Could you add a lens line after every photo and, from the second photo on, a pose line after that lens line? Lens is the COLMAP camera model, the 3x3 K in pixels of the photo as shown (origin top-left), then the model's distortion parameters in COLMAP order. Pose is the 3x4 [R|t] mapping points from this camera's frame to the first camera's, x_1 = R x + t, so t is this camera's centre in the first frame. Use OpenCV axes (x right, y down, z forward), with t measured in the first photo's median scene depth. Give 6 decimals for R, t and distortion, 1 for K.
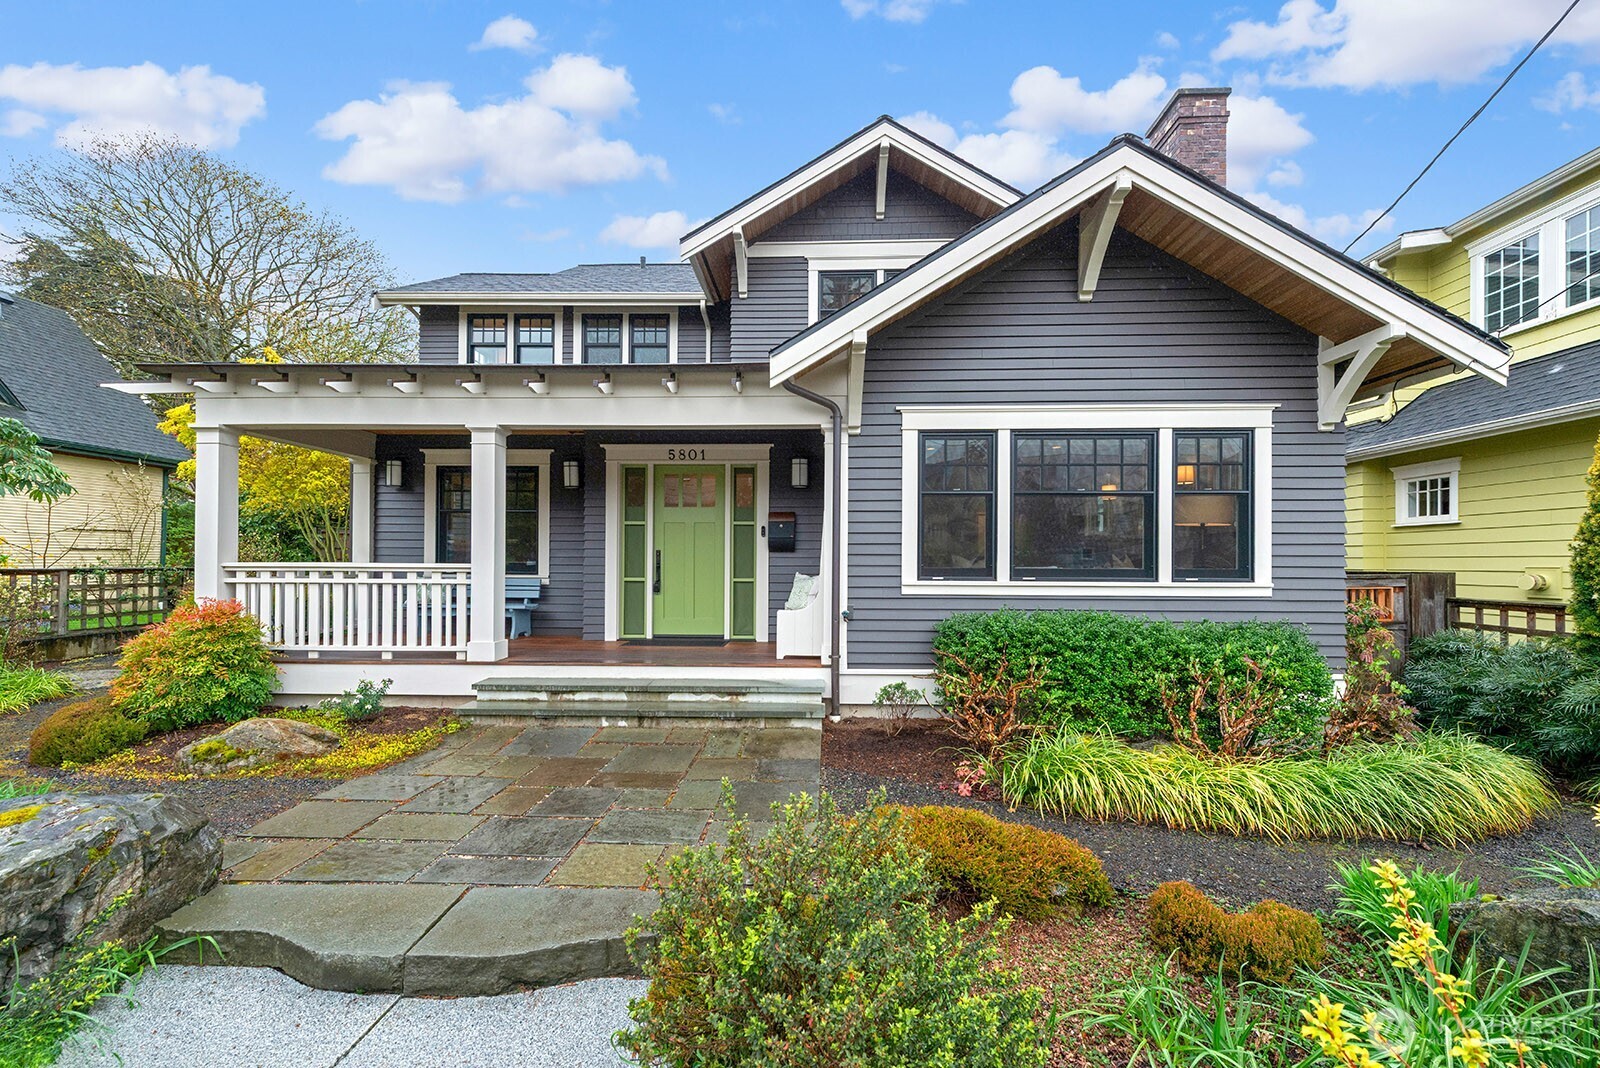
lens RADIAL K [[650.3, 0, 767.3], [0, 650.3, 522.6], [0, 0, 1]] dist [-0.000192, -0.000078]
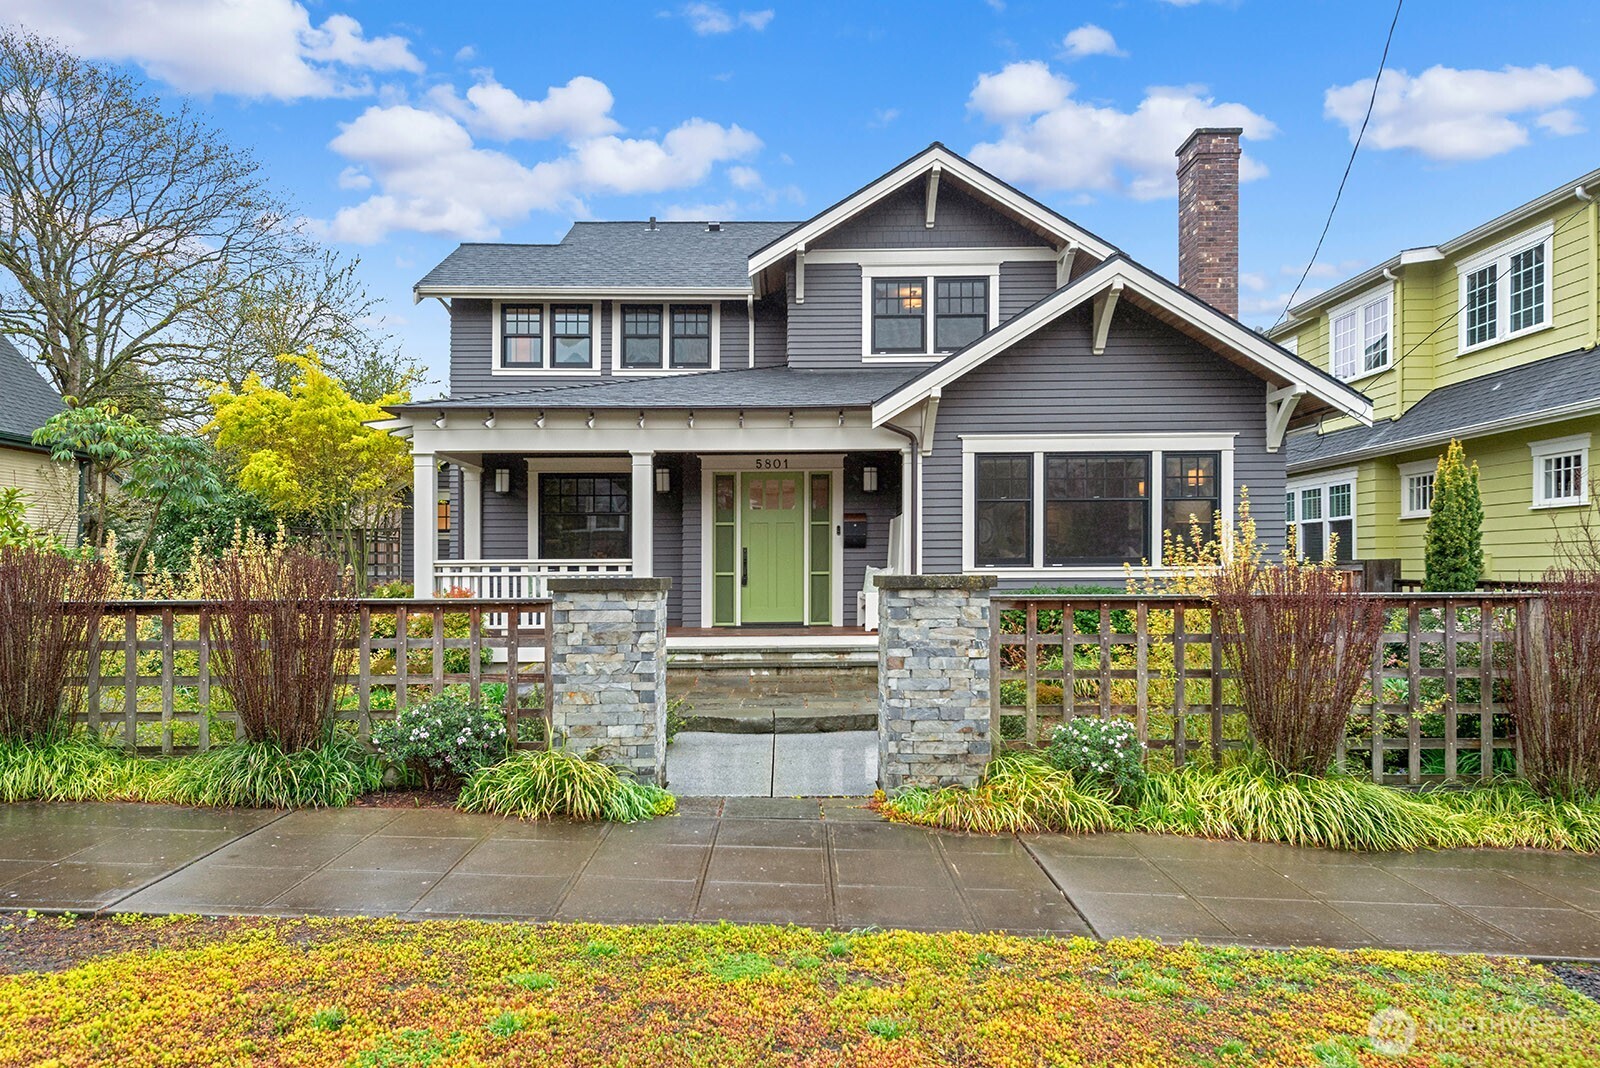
lens RADIAL K [[1058.8, 0, 800.6], [0, 1058.8, 529.1], [0, 0, 1]] dist [0.001919, 0.002155]
pose [[0.995284, -0.009209, 0.096565, -0.256836], [0.007330, 0.999777, 0.019796, -0.026339], [-0.096726, -0.018995, 0.995130, -0.863649]]
